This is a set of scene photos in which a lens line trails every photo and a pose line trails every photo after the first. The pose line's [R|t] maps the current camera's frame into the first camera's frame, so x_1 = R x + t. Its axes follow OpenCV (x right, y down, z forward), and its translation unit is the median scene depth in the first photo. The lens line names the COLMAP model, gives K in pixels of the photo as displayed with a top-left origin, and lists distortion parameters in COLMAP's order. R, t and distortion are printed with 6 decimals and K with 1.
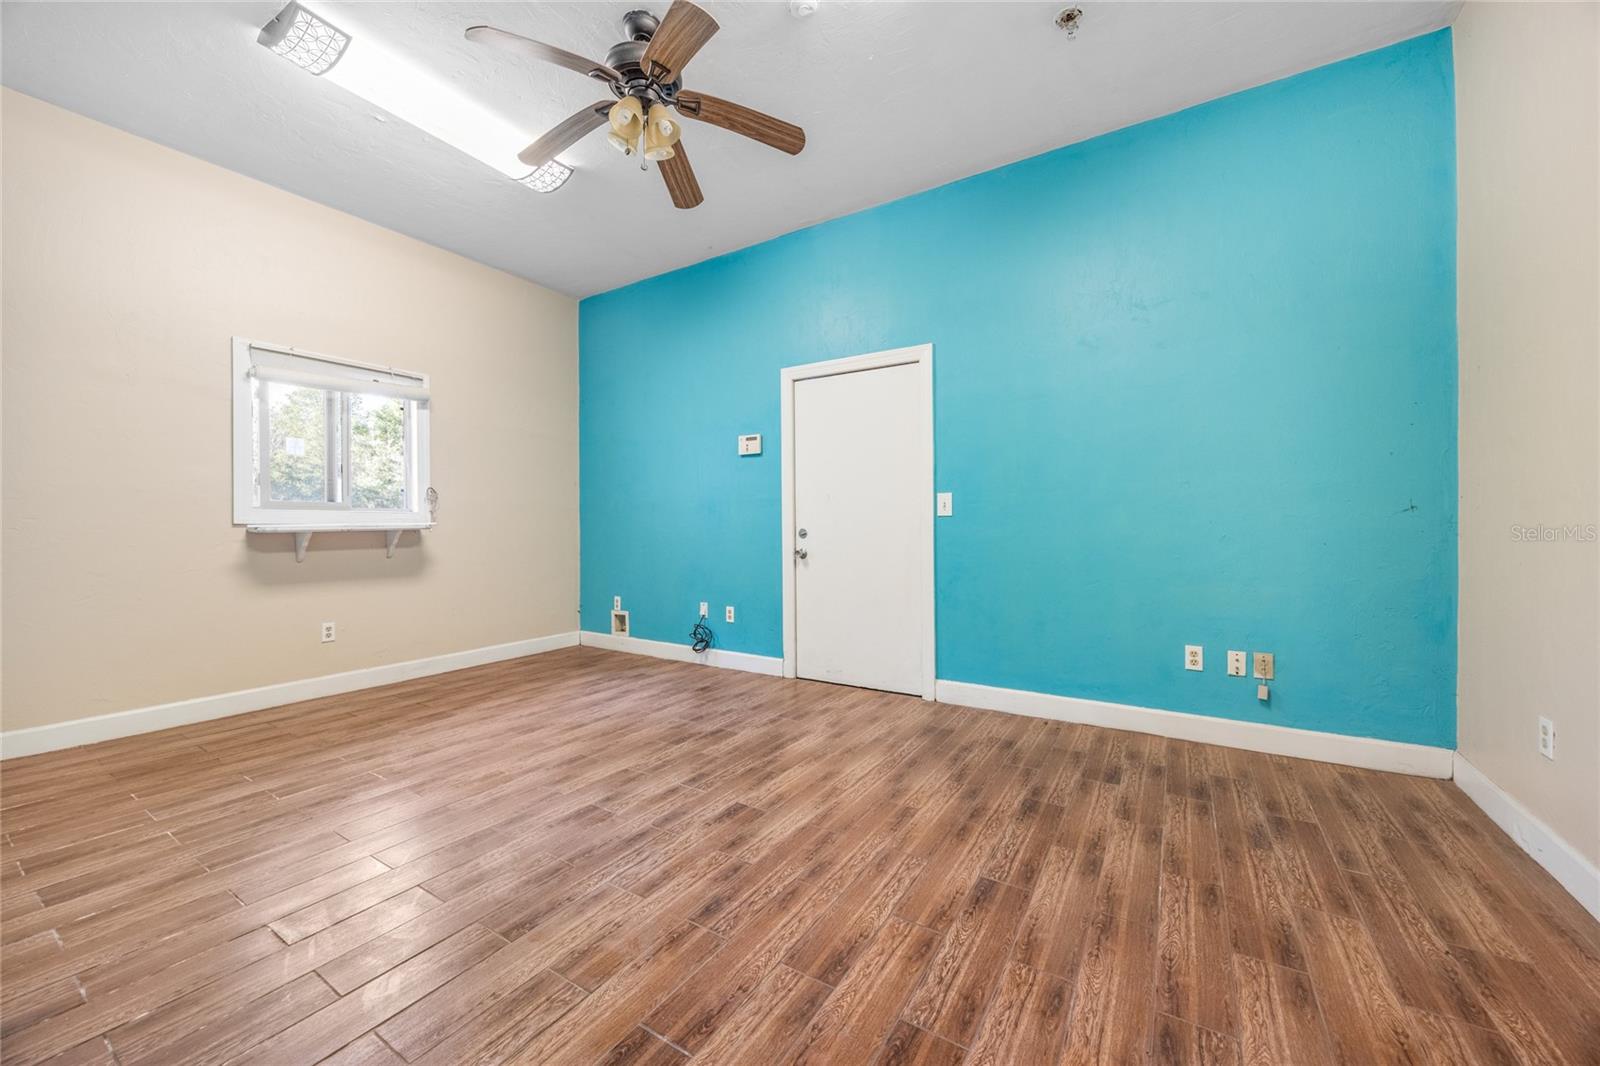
lens RADIAL K [[606.1, 0, 792.4], [0, 606.1, 526.7], [0, 0, 1]] dist [-0.004423, 0.000258]
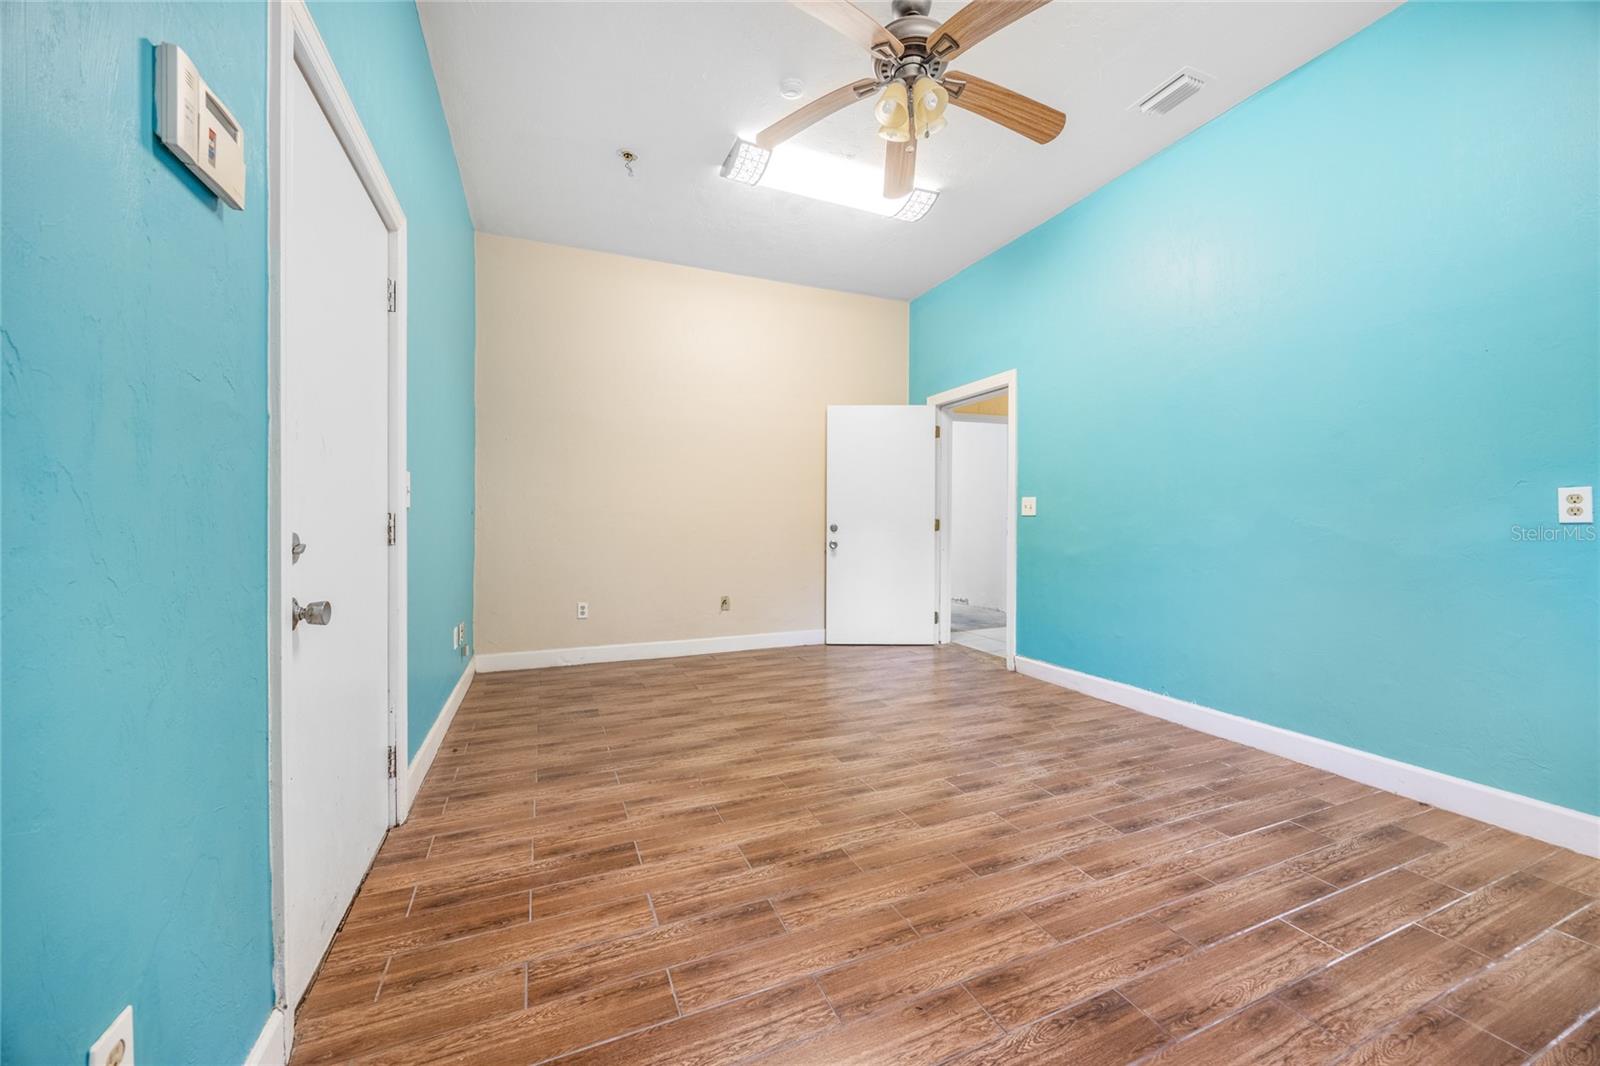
lens RADIAL K [[606.1, 0, 796.2], [0, 606.1, 528.5], [0, 0, 1]] dist [-0.004423, 0.000258]
pose [[-0.825628, -0.004056, 0.564200, -0.576721], [0.002902, 0.999930, 0.011435, -0.006575], [-0.564207, 0.011078, -0.825559, 1.719471]]
